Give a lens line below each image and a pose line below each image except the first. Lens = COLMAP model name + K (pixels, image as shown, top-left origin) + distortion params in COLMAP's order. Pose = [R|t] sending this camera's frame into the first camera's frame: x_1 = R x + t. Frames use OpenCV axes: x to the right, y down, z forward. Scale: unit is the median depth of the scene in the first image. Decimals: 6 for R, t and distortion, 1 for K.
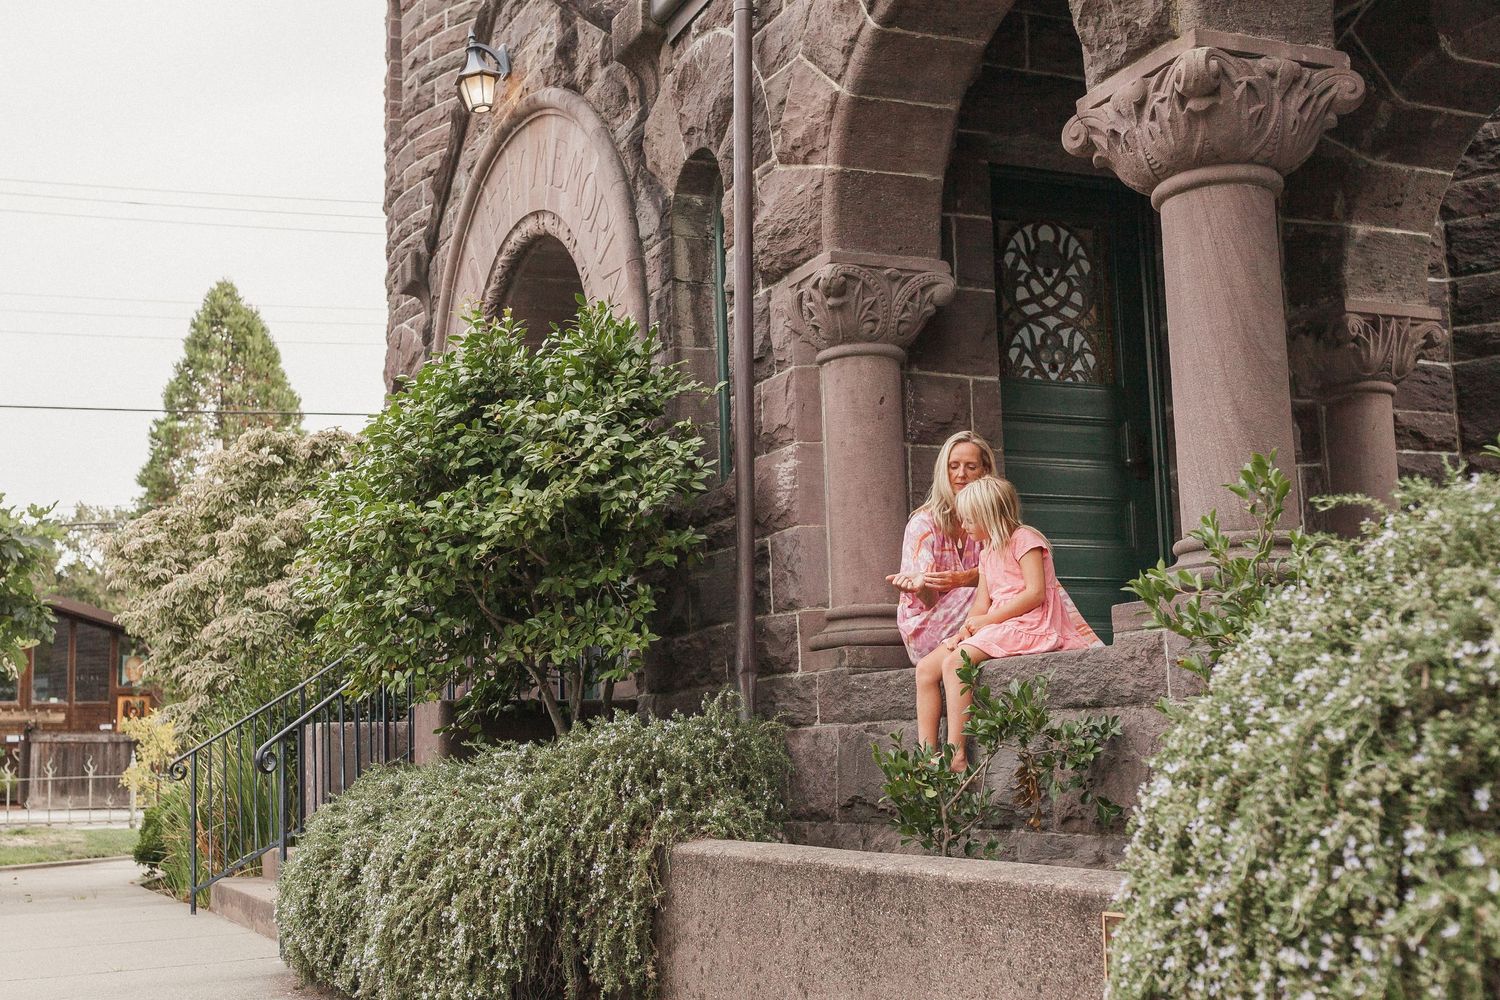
lens RADIAL K [[1519.9, 0, 750.0], [0, 1519.9, 500.0], [0, 0, 1]] dist [0.004188, -0.041197]
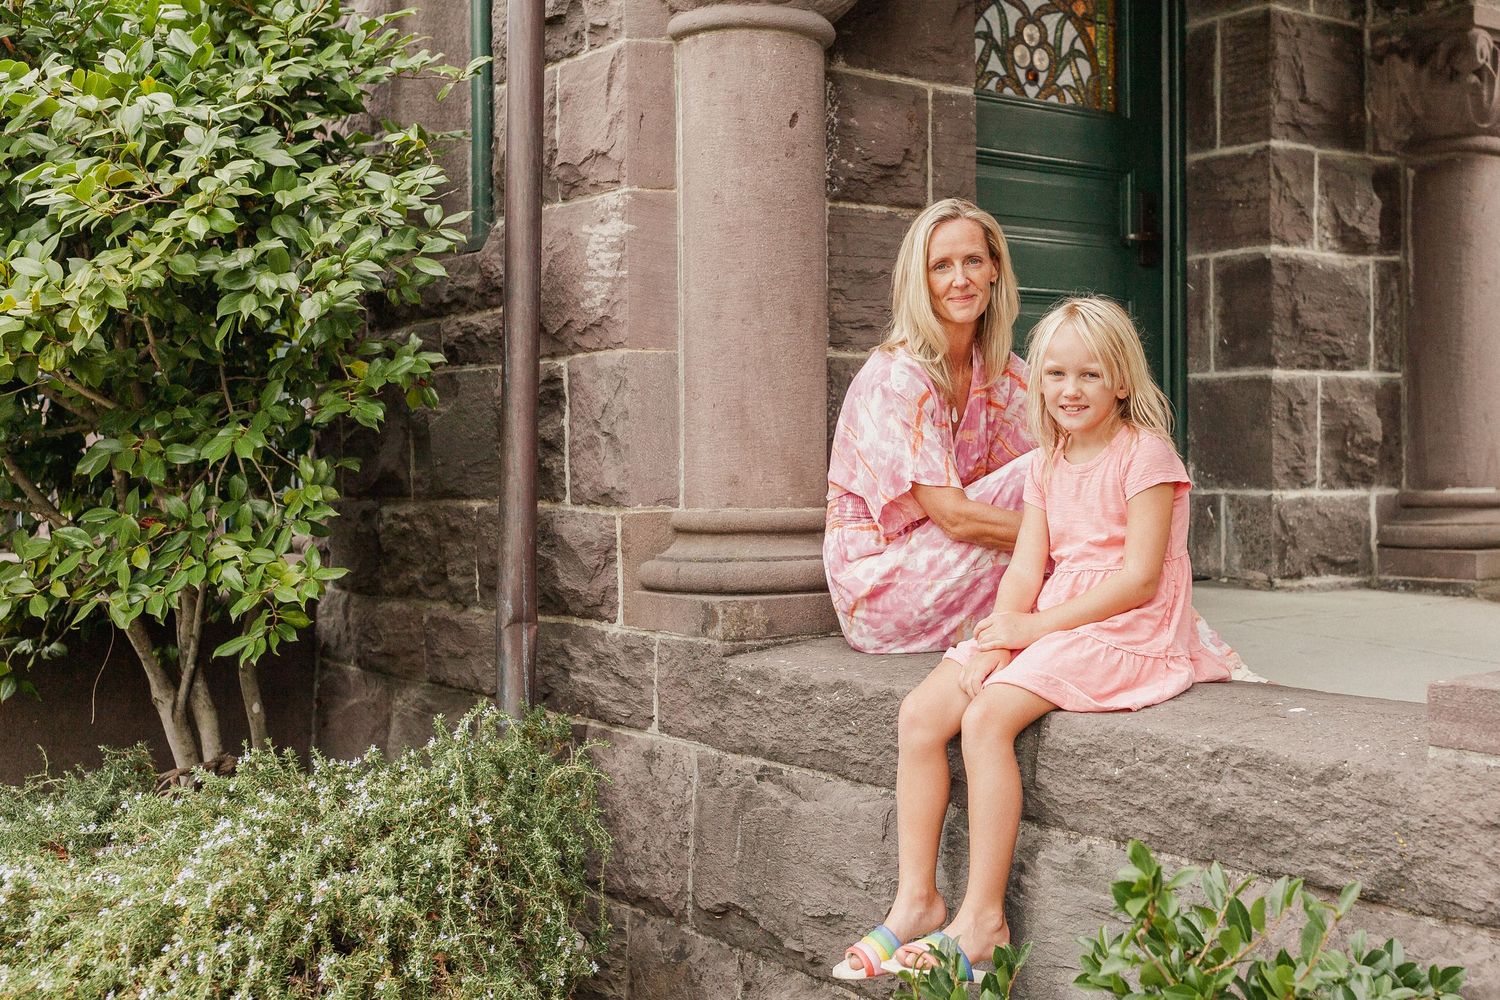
lens RADIAL K [[1728.7, 0, 911.9], [0, 1728.7, 498.4], [0, 0, 1]] dist [0.007766, -0.007428]
pose [[0.971201, 0.023378, 0.237113, -0.012821], [-0.062026, 0.985669, 0.156876, -0.032738], [-0.230047, -0.167065, 0.958732, 0.393901]]
